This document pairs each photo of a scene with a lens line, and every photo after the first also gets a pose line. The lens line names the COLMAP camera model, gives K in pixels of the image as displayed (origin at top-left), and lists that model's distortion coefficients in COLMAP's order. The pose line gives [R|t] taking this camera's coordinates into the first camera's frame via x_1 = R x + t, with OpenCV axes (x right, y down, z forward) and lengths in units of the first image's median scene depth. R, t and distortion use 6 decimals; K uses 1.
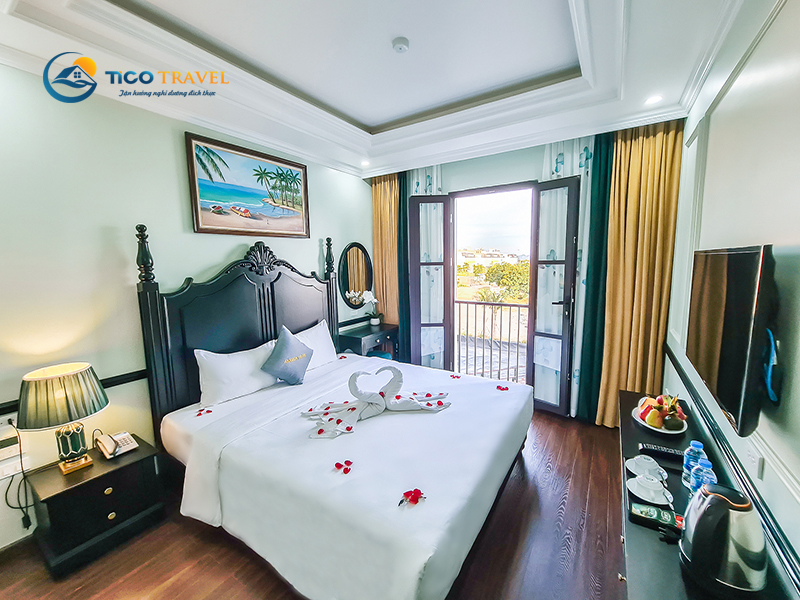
lens RADIAL K [[327.9, 0, 400.6], [0, 327.9, 307.0], [0, 0, 1]] dist [-0.001151, -0.000032]
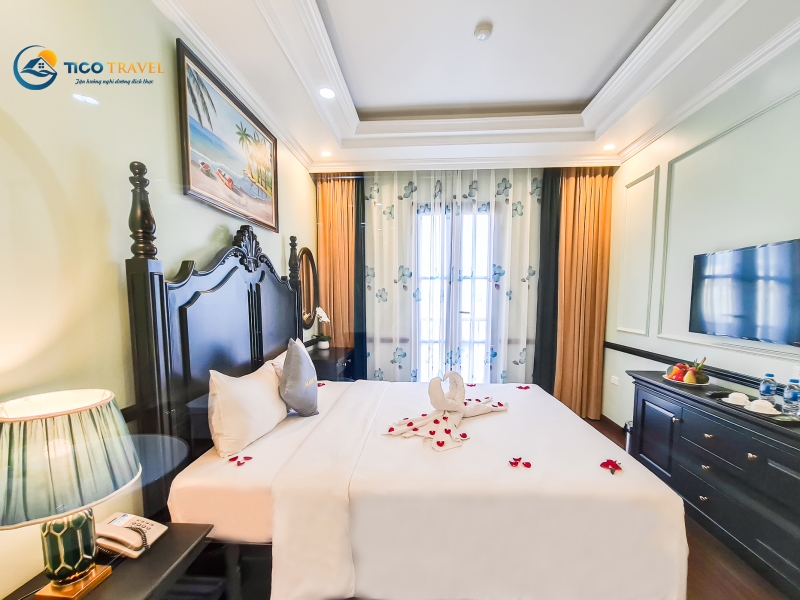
lens RADIAL K [[361.8, 0, 400.7], [0, 361.8, 336.0], [0, 0, 1]] dist [-0.000166, 0.000340]
pose [[0.876200, -0.032698, 0.480837, -0.626338], [0.051317, 0.998354, -0.025621, 0.098570], [-0.479208, 0.047125, 0.876436, 0.177513]]
